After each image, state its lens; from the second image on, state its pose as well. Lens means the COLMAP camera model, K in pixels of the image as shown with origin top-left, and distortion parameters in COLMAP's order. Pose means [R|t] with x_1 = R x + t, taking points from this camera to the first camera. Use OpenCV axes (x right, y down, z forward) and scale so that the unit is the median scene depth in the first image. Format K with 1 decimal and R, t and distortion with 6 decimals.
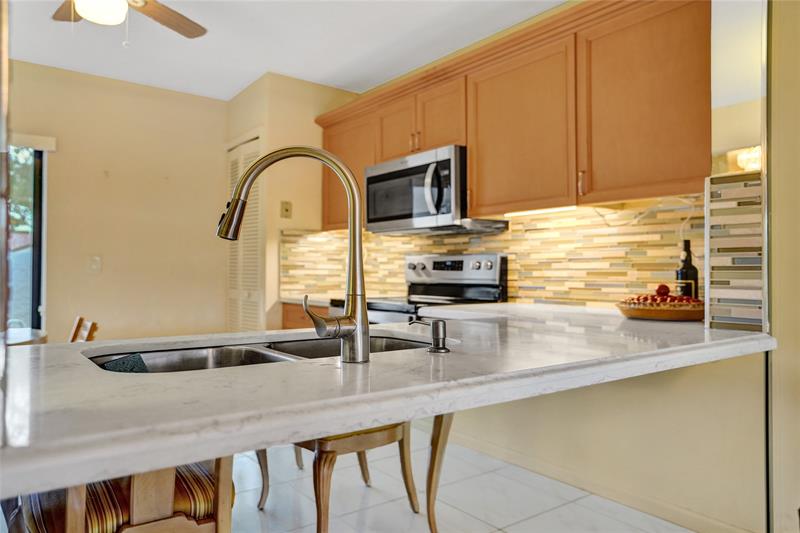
lens RADIAL K [[537.0, 0, 399.3], [0, 537.0, 267.1], [0, 0, 1]] dist [0.065965, 0.000403]
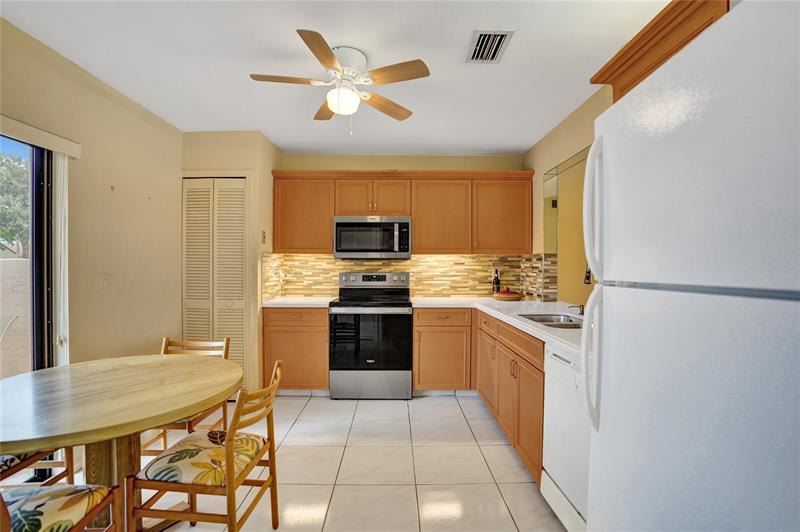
lens RADIAL K [[370.6, 0, 407.1], [0, 370.6, 267.2], [0, 0, 1]] dist [-0.055496, 0.020519]
pose [[0.603175, 0.001075, 0.797608, -0.906738], [-0.009223, 0.999942, 0.005627, -0.052531], [-0.797556, -0.010750, 0.603150, 0.212971]]
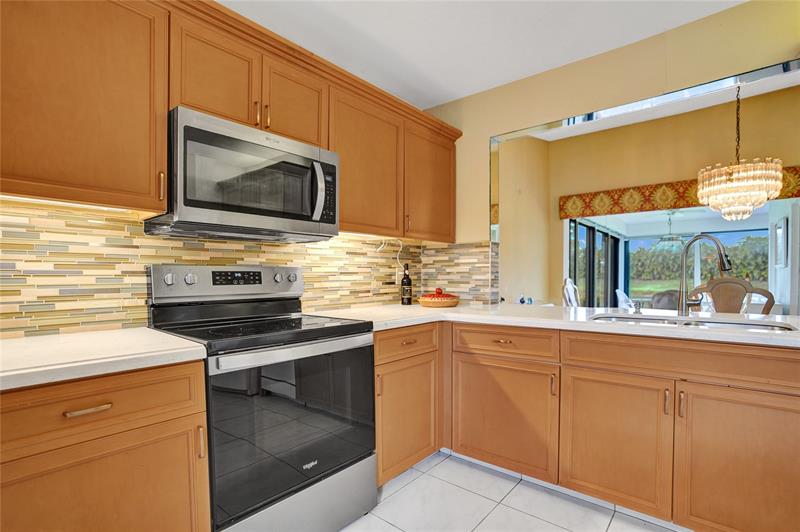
lens RADIAL K [[381.4, 0, 405.3], [0, 381.4, 279.4], [0, 0, 1]] dist [-0.020871, 0.000905]
pose [[-0.168621, -0.009324, 0.985637, -0.573627], [-0.002583, 0.999956, 0.009018, -0.007731], [-0.985677, -0.001025, -0.168638, 0.957262]]
